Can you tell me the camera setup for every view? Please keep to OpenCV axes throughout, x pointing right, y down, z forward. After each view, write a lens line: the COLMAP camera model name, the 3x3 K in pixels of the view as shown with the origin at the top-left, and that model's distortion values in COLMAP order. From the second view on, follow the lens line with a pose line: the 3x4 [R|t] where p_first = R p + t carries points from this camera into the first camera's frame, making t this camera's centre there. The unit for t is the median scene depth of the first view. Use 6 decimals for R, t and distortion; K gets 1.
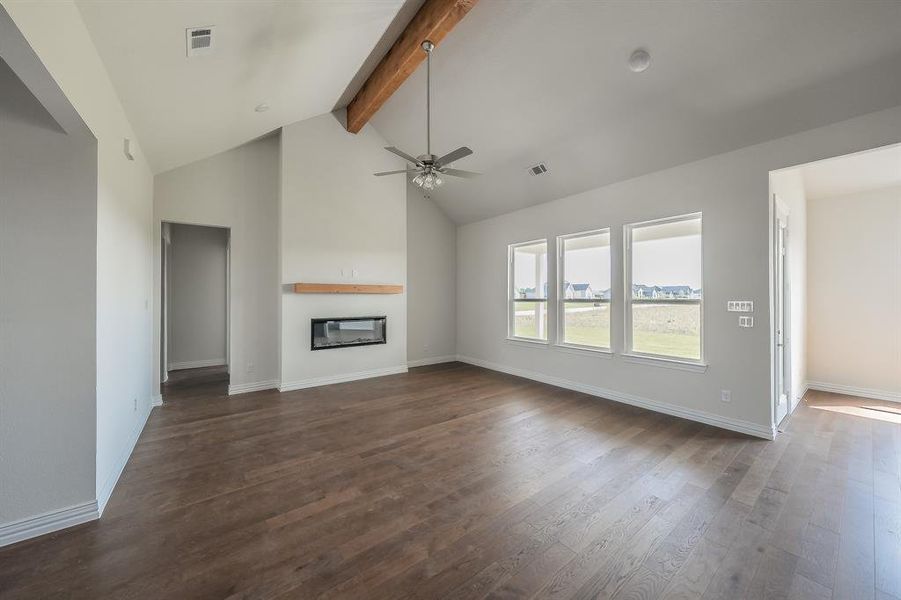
lens RADIAL K [[315.8, 0, 446.7], [0, 315.8, 296.9], [0, 0, 1]] dist [0.000332, -0.000035]
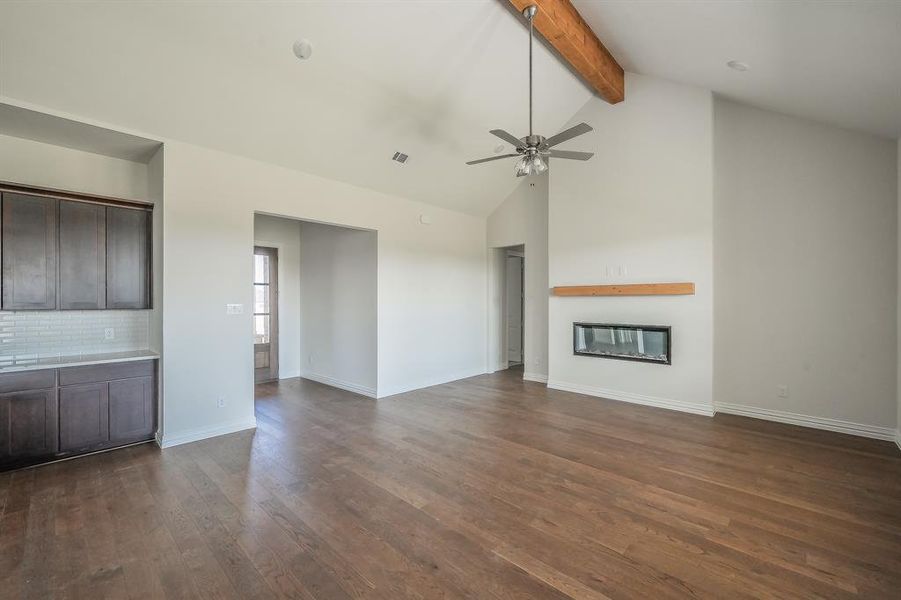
lens RADIAL K [[381.1, 0, 450.5], [0, 381.1, 300.0], [0, 0, 1]] dist [0.010758, 0.000074]
pose [[0.173526, -0.000357, -0.984829, 0.709667], [0.003217, 0.999995, 0.000204, -0.001225], [0.984824, -0.003203, 0.173527, 0.446701]]
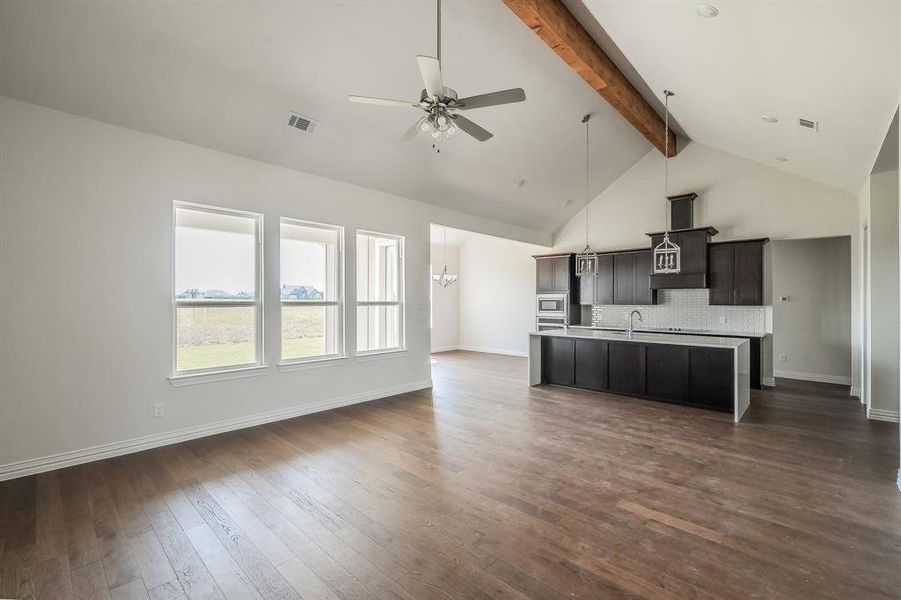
lens RADIAL K [[381.1, 0, 450.5], [0, 381.1, 300.0], [0, 0, 1]] dist [0.010758, 0.000074]
pose [[-0.156803, -0.001270, 0.987629, -0.659617], [-0.004582, 0.999989, 0.000558, -0.000278], [-0.987619, -0.004438, -0.156808, 0.829625]]
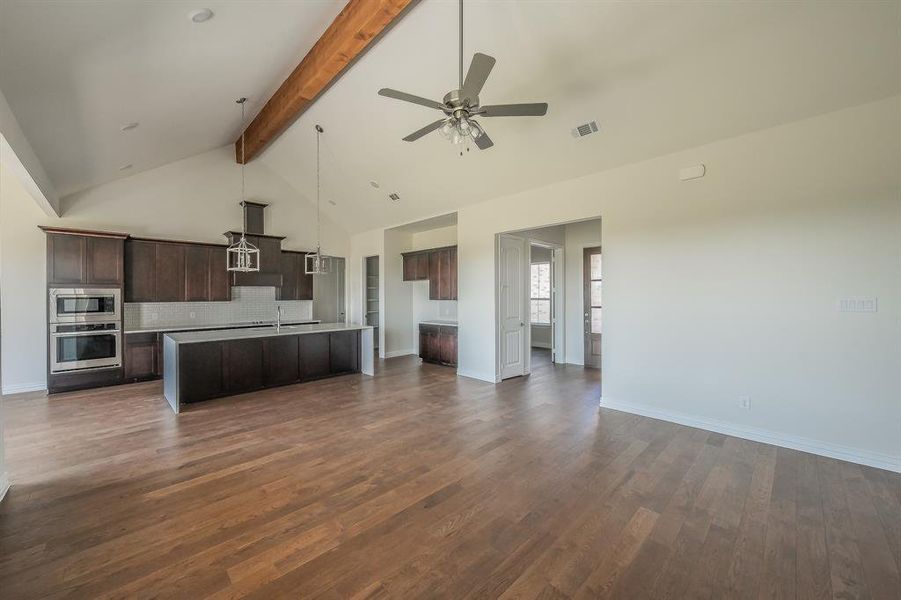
lens RADIAL K [[352.3, 0, 441.3], [0, 352.3, 297.1], [0, 0, 1]] dist [-0.017867, 0.000078]
pose [[-0.994598, 0.002934, -0.103765, 0.051283], [0.002774, 0.999995, 0.001694, -0.000059], [0.103769, 0.001397, -0.994600, 1.331624]]
